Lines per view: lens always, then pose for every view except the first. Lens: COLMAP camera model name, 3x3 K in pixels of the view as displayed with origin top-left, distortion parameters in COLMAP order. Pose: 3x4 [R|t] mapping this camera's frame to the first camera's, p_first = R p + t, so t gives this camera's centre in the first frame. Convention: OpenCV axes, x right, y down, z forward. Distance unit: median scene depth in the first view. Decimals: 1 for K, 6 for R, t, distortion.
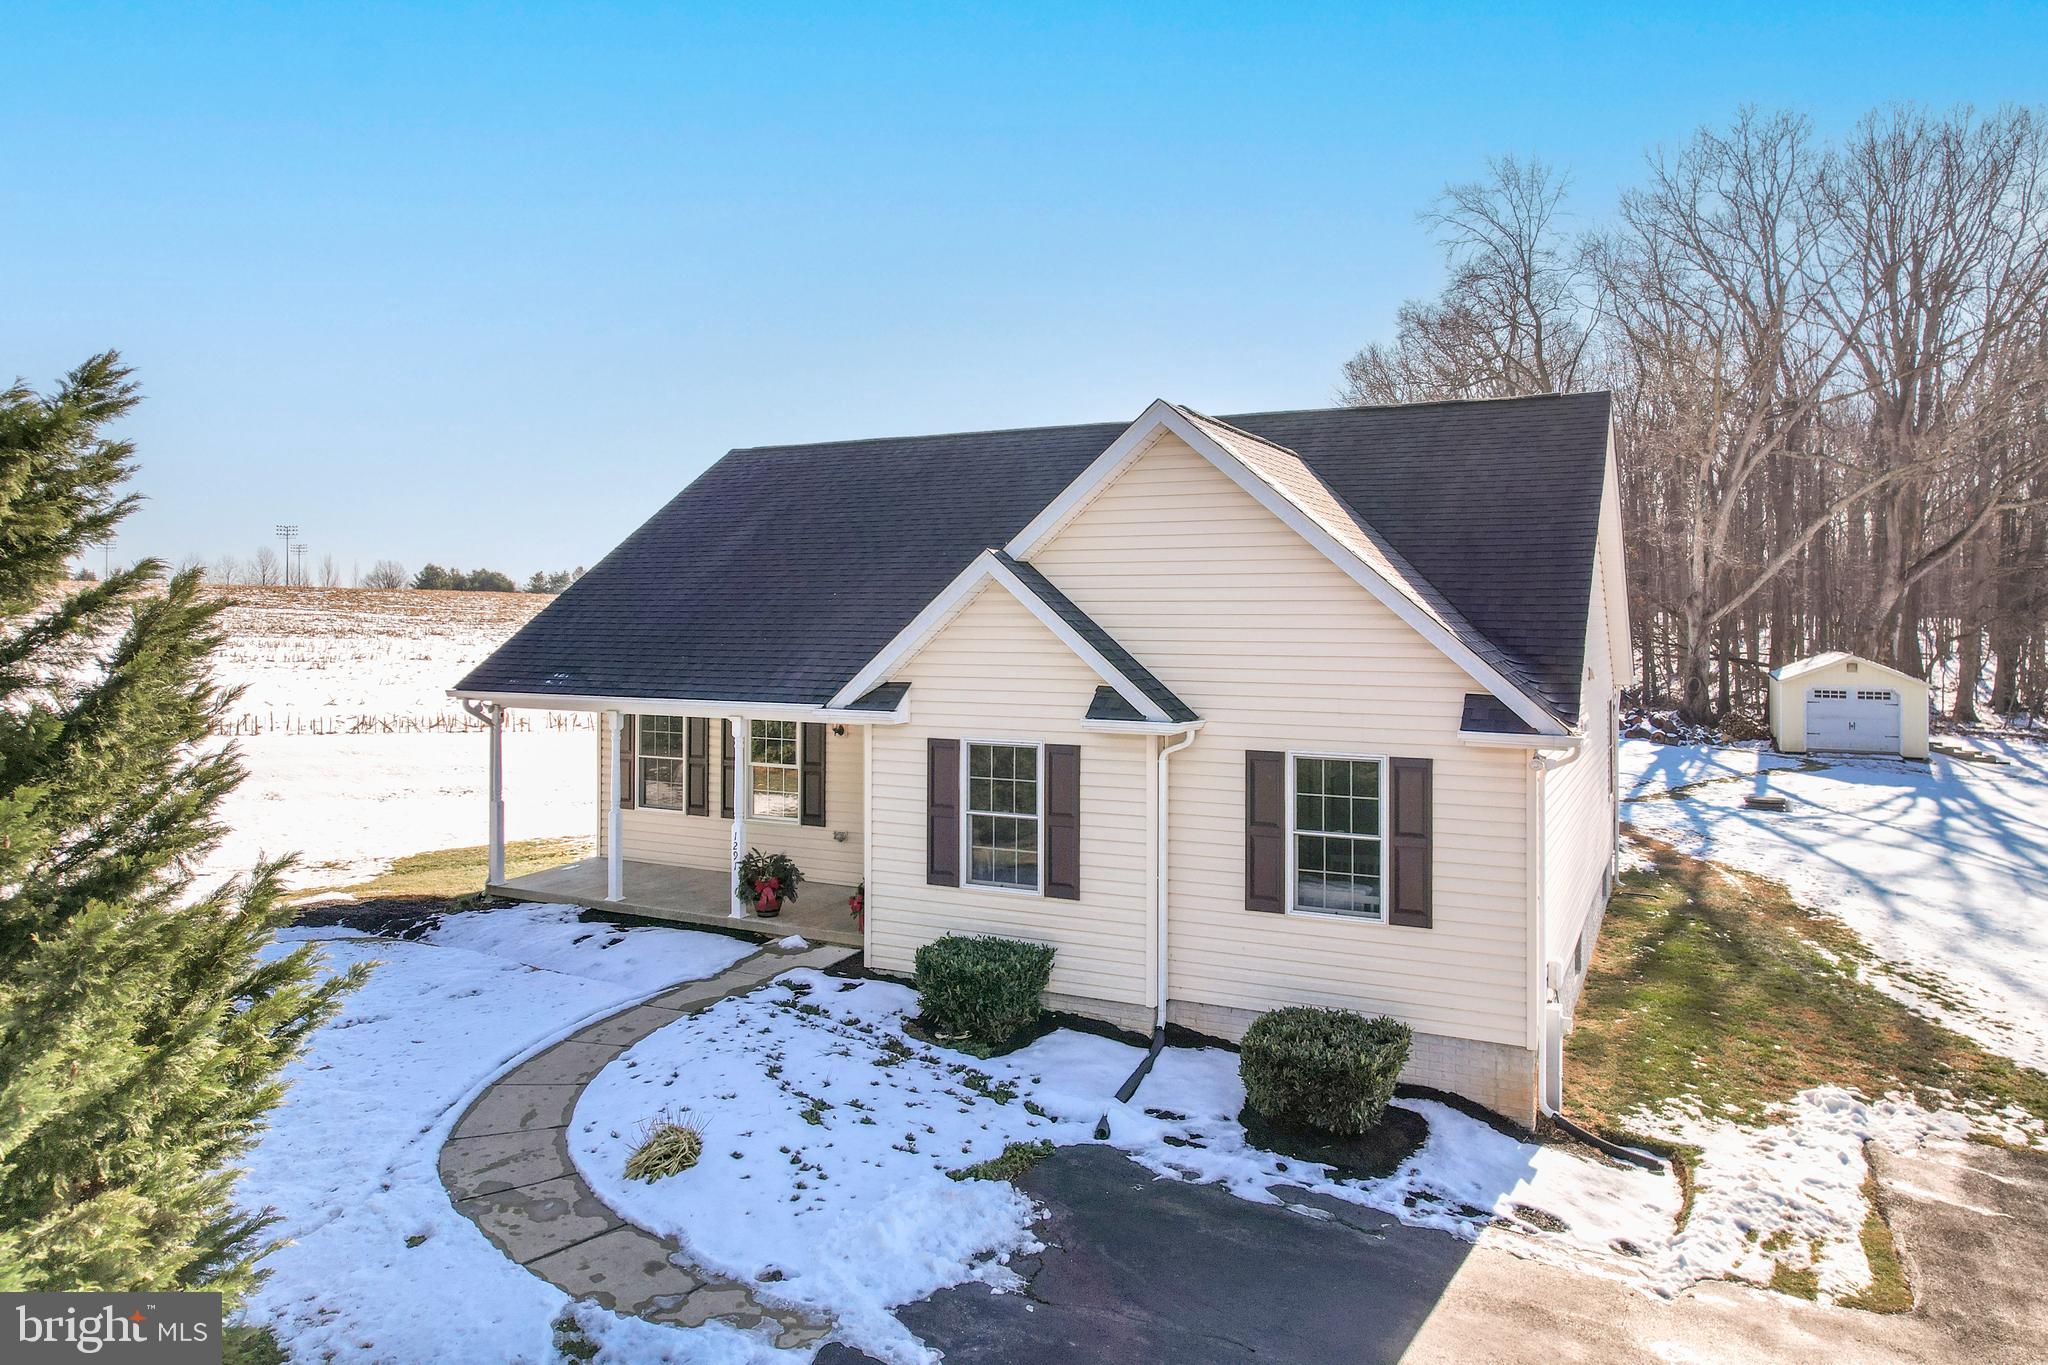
lens RADIAL K [[1331.7, 0, 1035.9], [0, 1331.7, 611.1], [0, 0, 1]] dist [-0.081363, 0.062249]
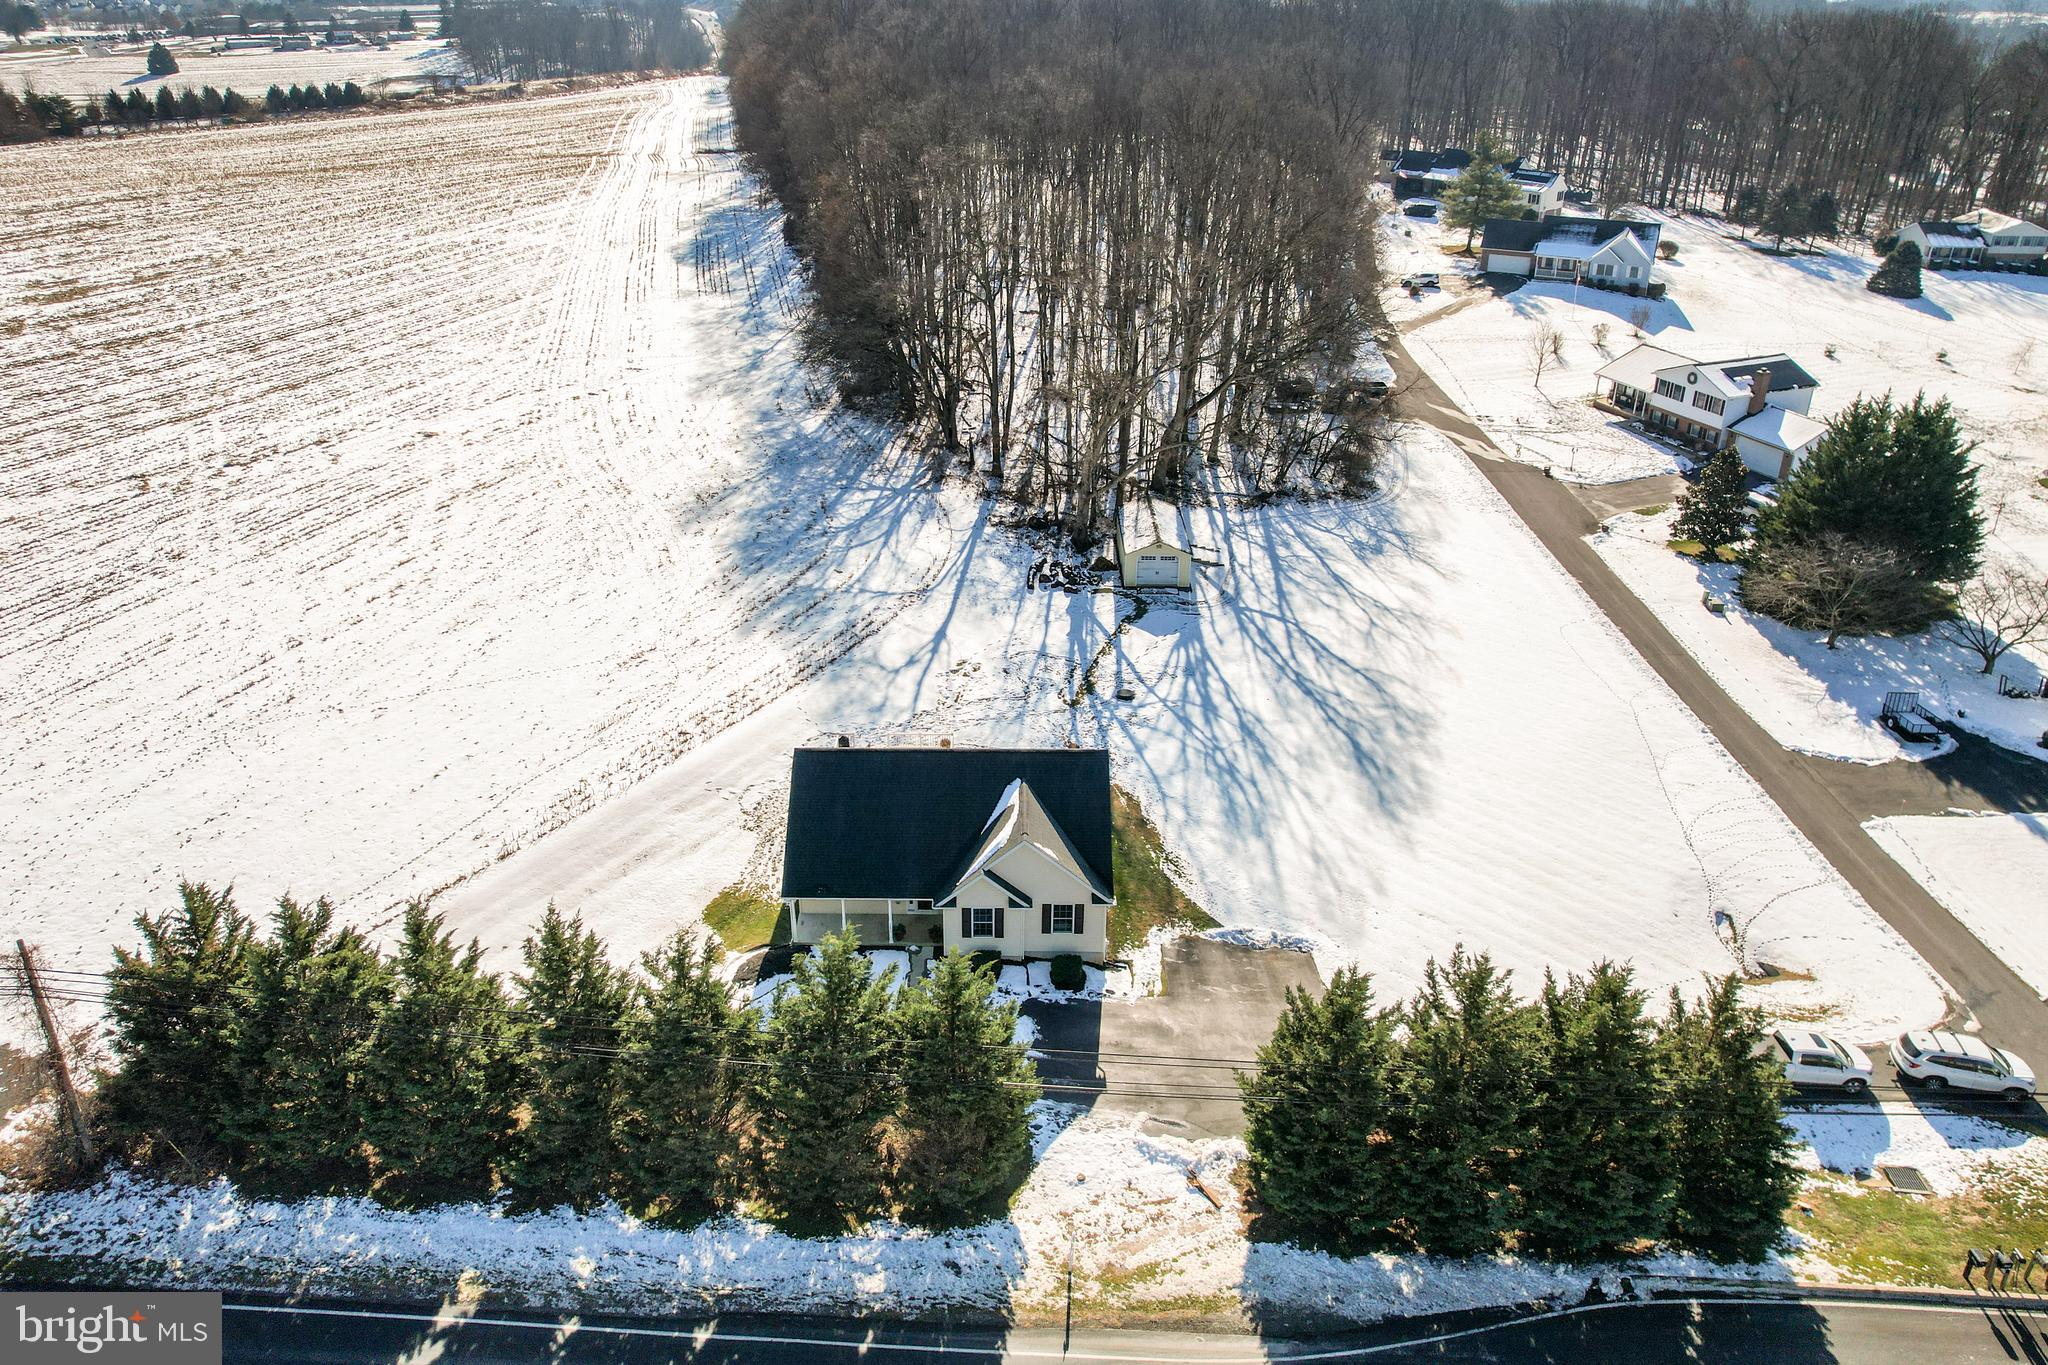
lens RADIAL K [[1405.8, 0, 974.6], [0, 1405.8, 683.3], [0, 0, 1]] dist [0.001458, 0.002998]
pose [[0.901324, -0.207793, 0.380050, -1.769896], [0.004984, 0.882334, 0.470597, -2.911547], [-0.433118, -0.422266, 0.796304, -2.450907]]
